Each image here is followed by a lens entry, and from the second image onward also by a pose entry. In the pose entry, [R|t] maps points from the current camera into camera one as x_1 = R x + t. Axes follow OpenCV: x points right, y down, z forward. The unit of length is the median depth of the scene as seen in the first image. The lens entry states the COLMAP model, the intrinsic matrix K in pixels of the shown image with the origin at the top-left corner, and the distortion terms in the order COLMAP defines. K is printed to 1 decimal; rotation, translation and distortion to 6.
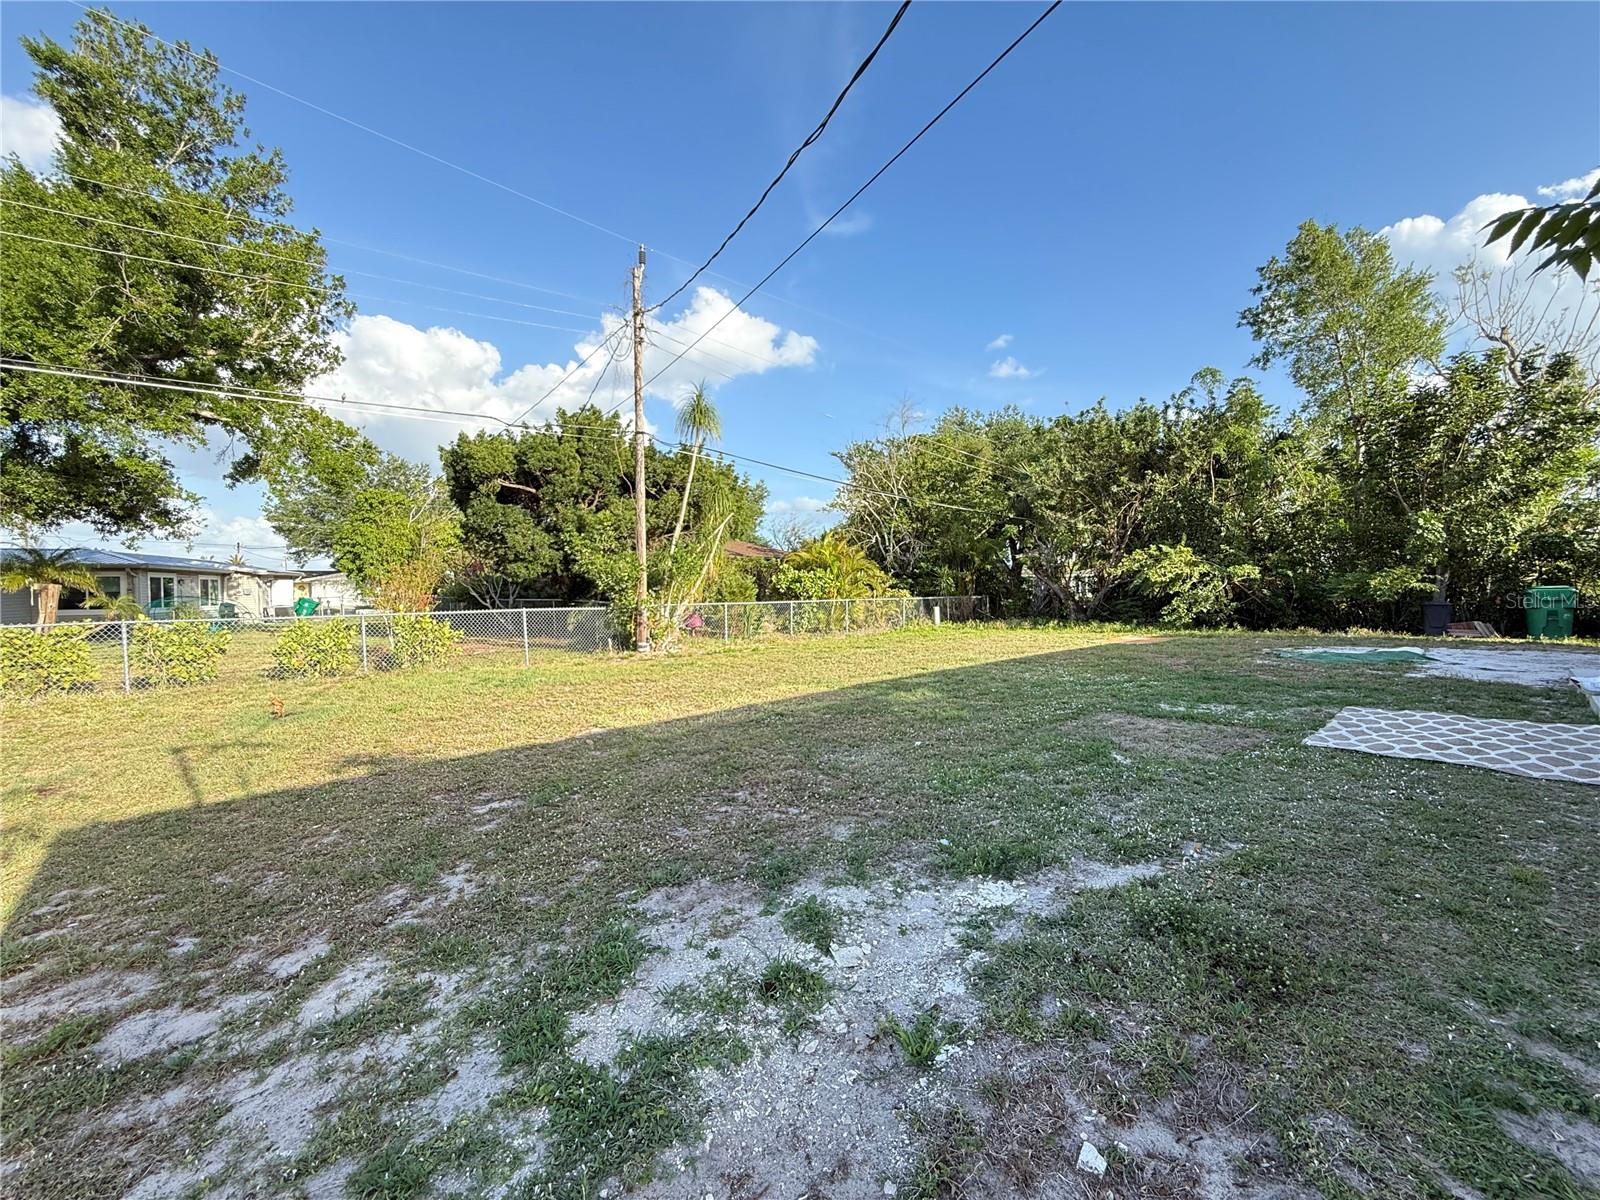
lens RADIAL K [[648.5, 0, 800.0], [0, 648.5, 600.0], [0, 0, 1]] dist [-0.002709, -0.005119]
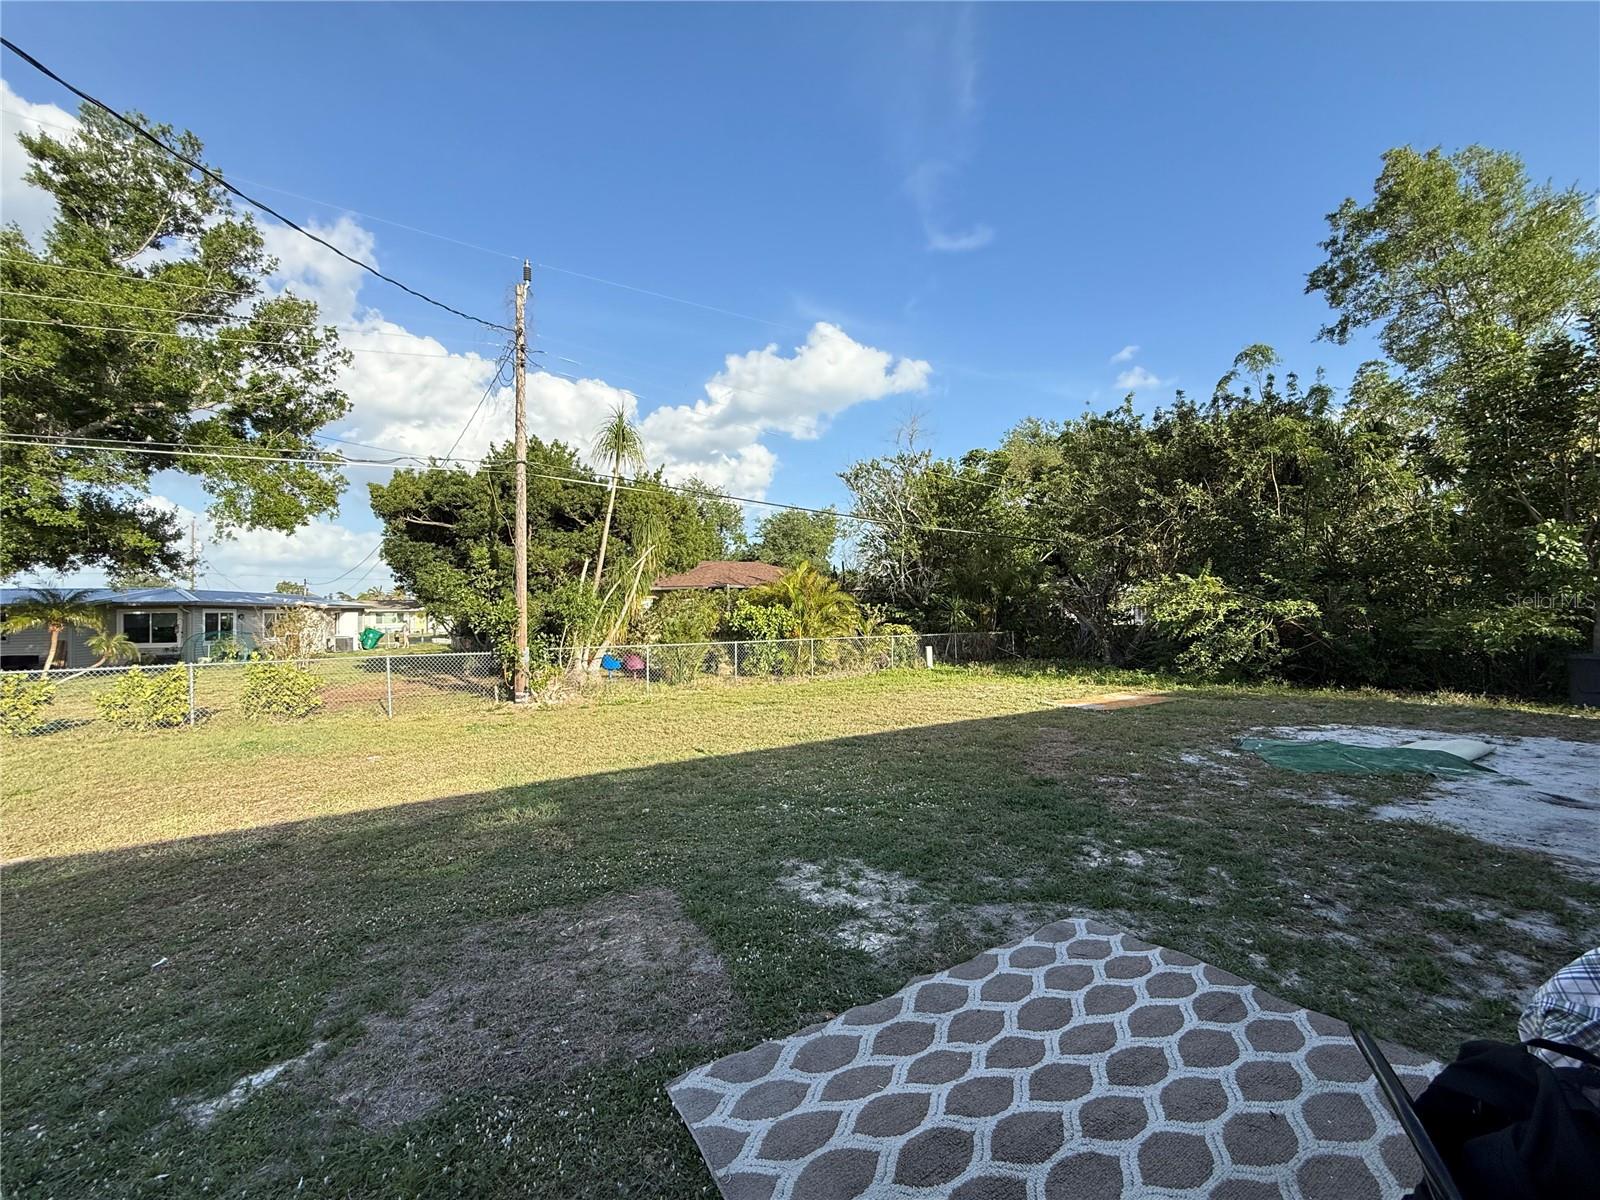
lens RADIAL K [[637.1, 0, 800.0], [0, 637.1, 600.0], [0, 0, 1]] dist [-0.000383, -0.005752]
pose [[0.982053, -0.006362, -0.188496, 0.219609], [-0.000407, 0.999357, -0.035850, -0.022089], [0.188603, 0.035284, 0.981419, 0.142879]]
